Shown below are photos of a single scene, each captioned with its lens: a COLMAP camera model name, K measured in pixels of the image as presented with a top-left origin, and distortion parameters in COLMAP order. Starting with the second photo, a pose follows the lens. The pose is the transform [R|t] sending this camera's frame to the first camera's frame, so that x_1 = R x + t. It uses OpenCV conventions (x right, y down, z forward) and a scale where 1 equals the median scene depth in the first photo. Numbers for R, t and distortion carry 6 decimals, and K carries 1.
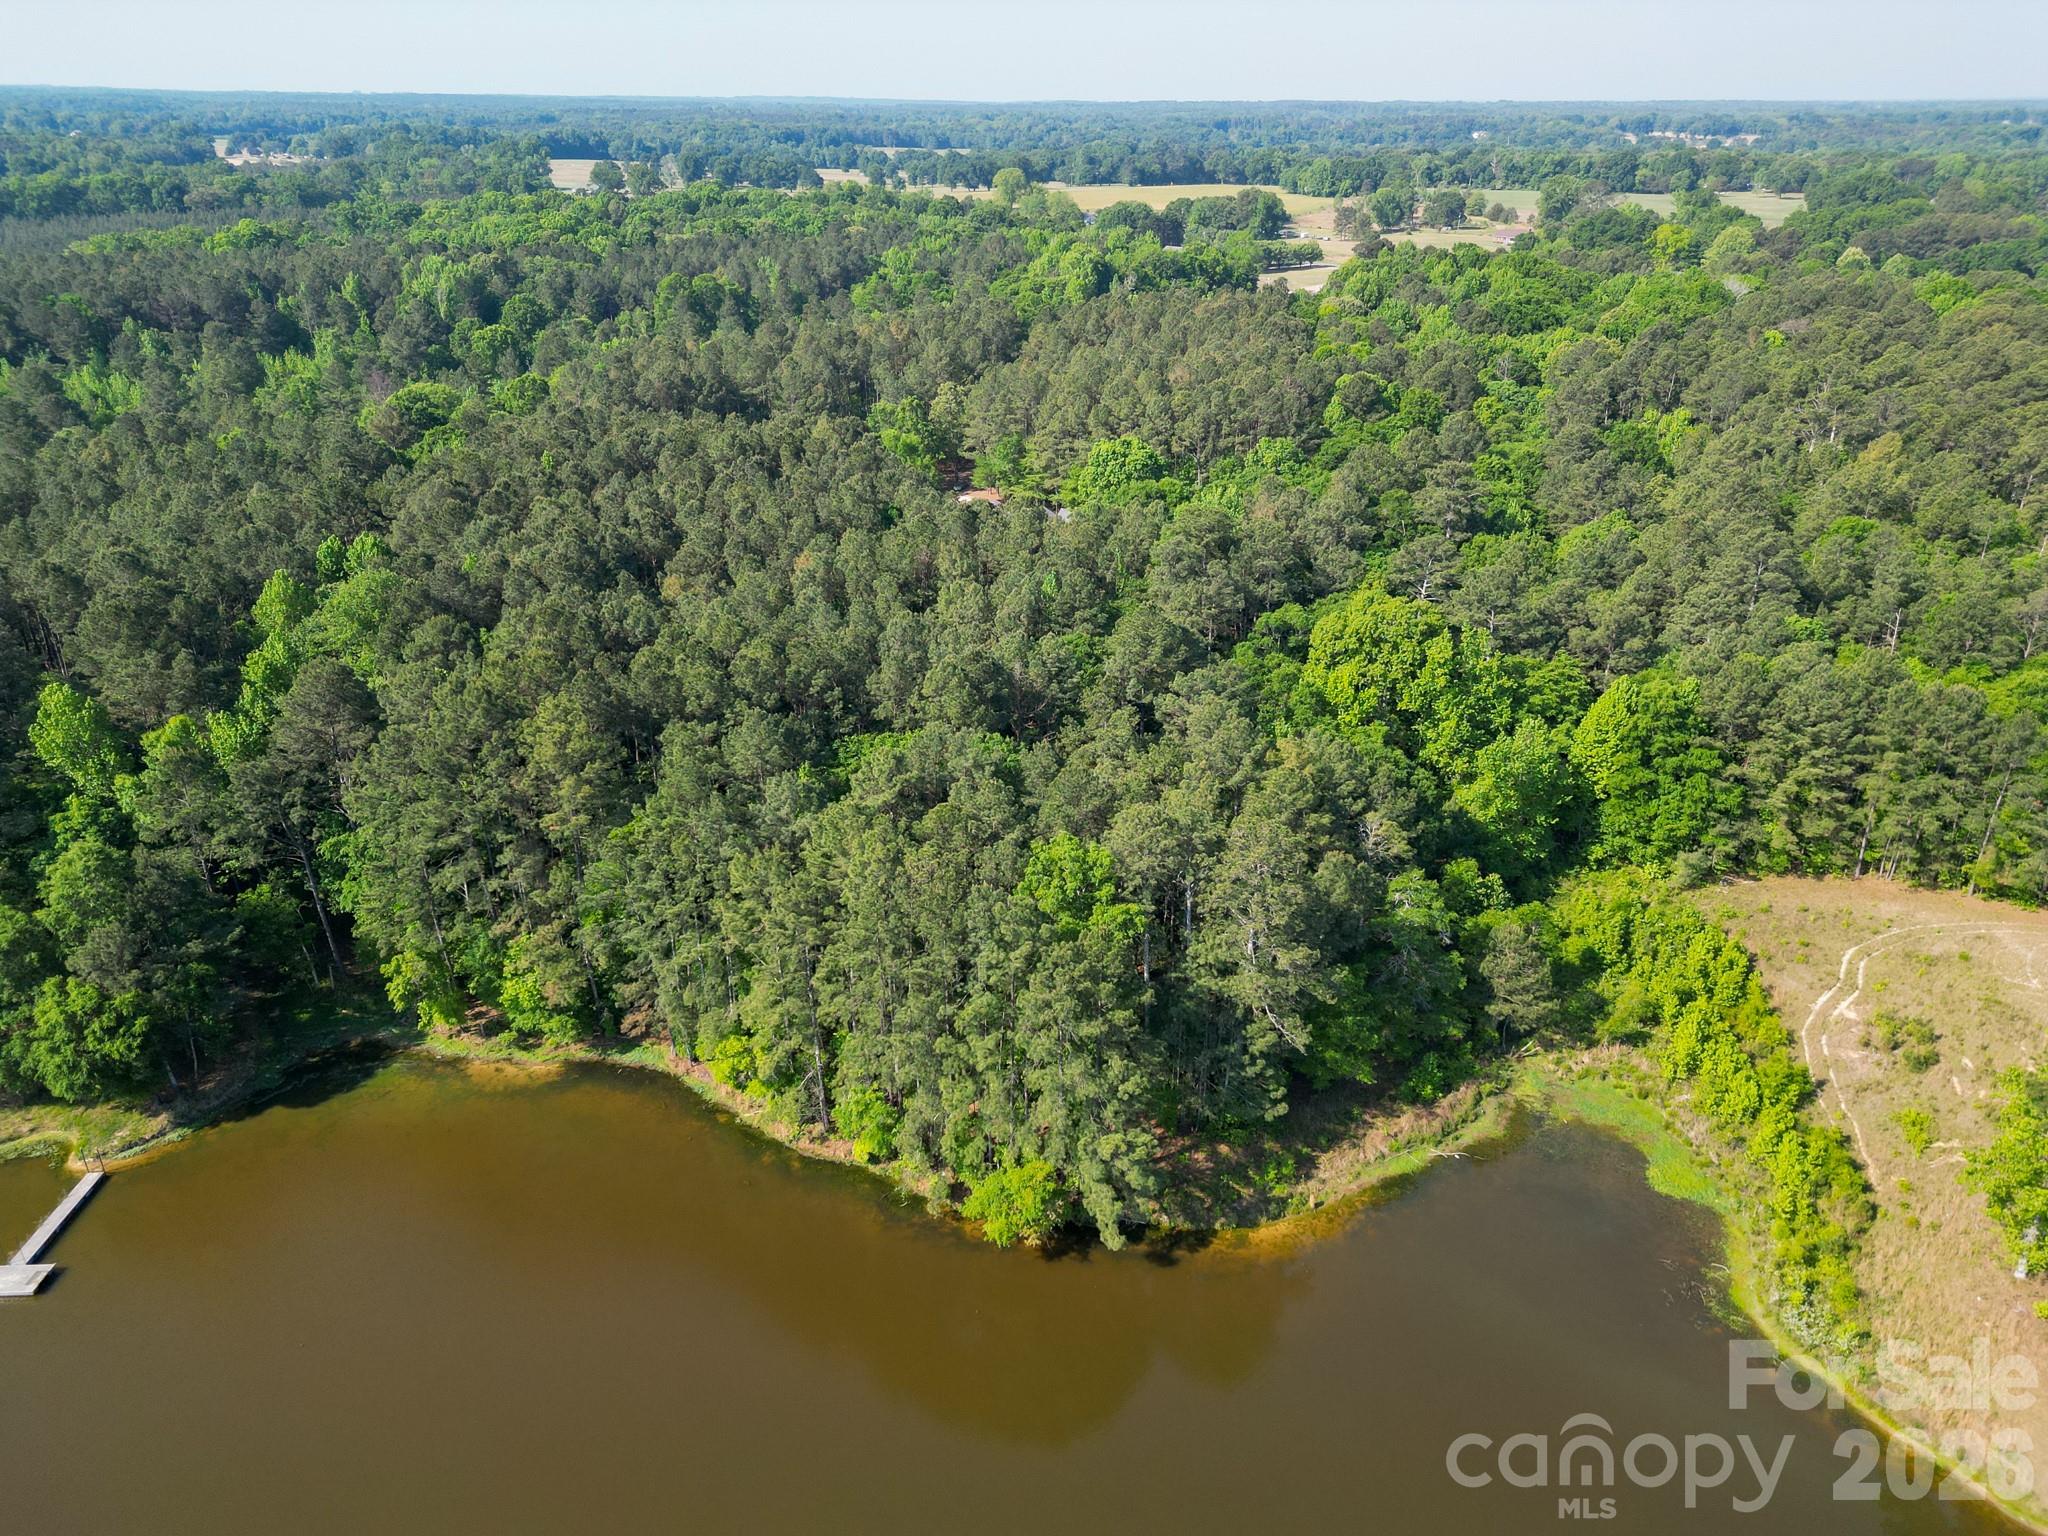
lens RADIAL K [[1430.9, 0, 1021.4], [0, 1430.9, 766.2], [0, 0, 1]] dist [0.069050, -0.062568]
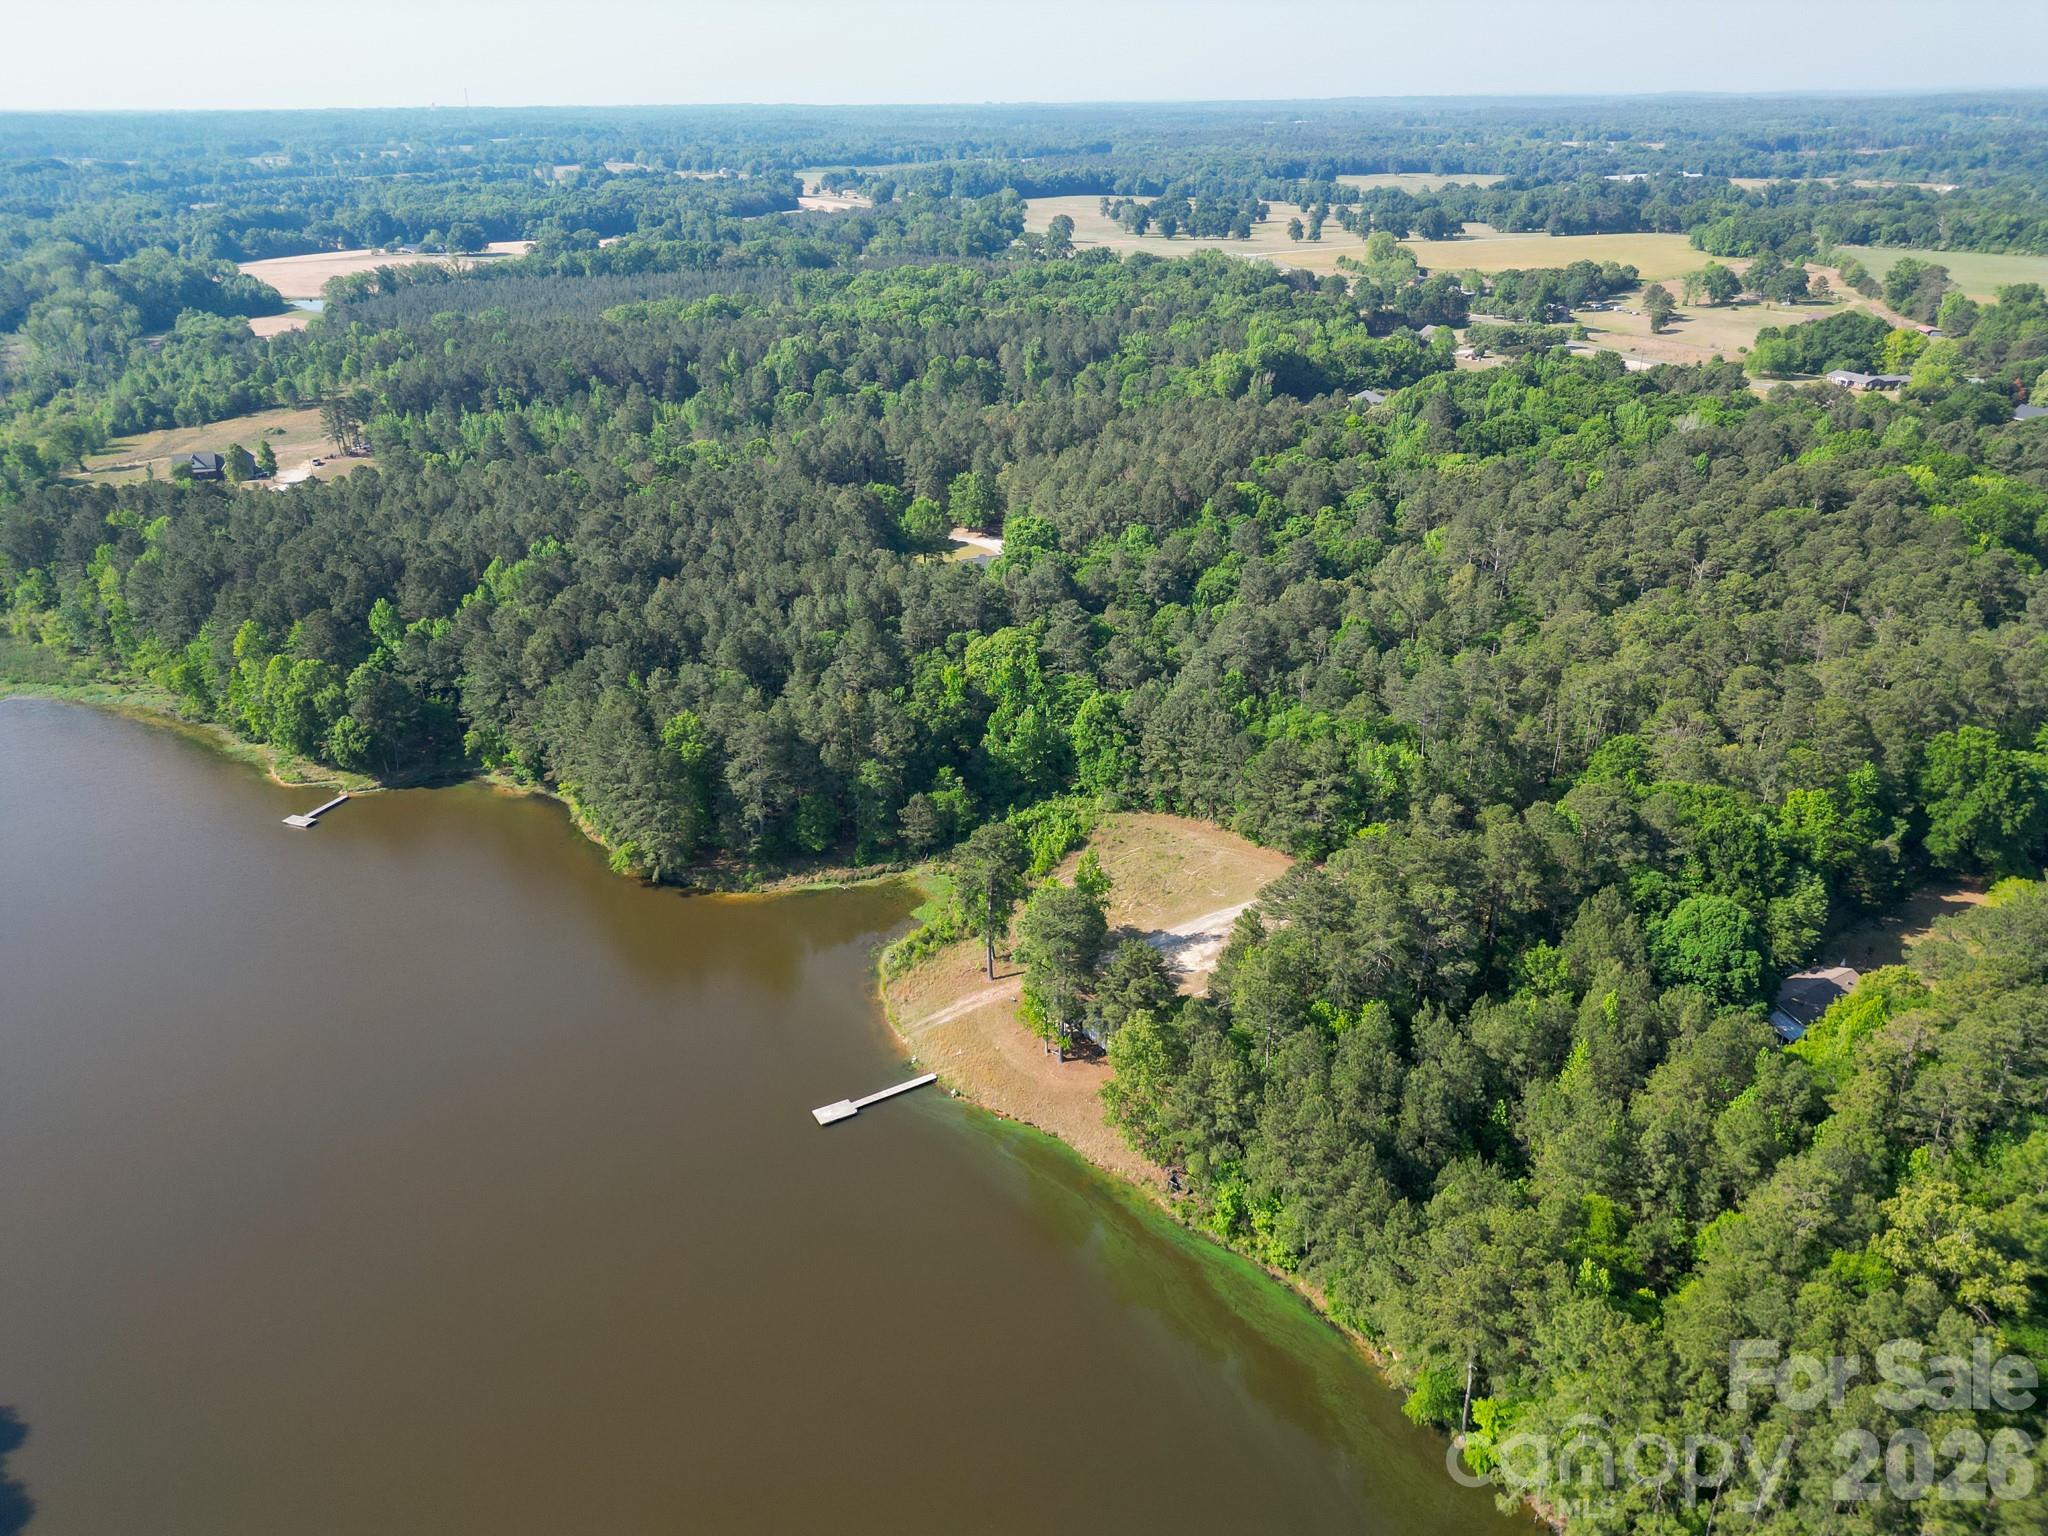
lens RADIAL K [[1430.9, 0, 1021.4], [0, 1430.9, 766.2], [0, 0, 1]] dist [0.069050, -0.062568]
pose [[0.928257, 0.145760, -0.342190, 0.955540], [-0.144628, 0.989062, 0.028973, -0.005926], [0.342670, 0.022596, 0.939184, -0.692983]]
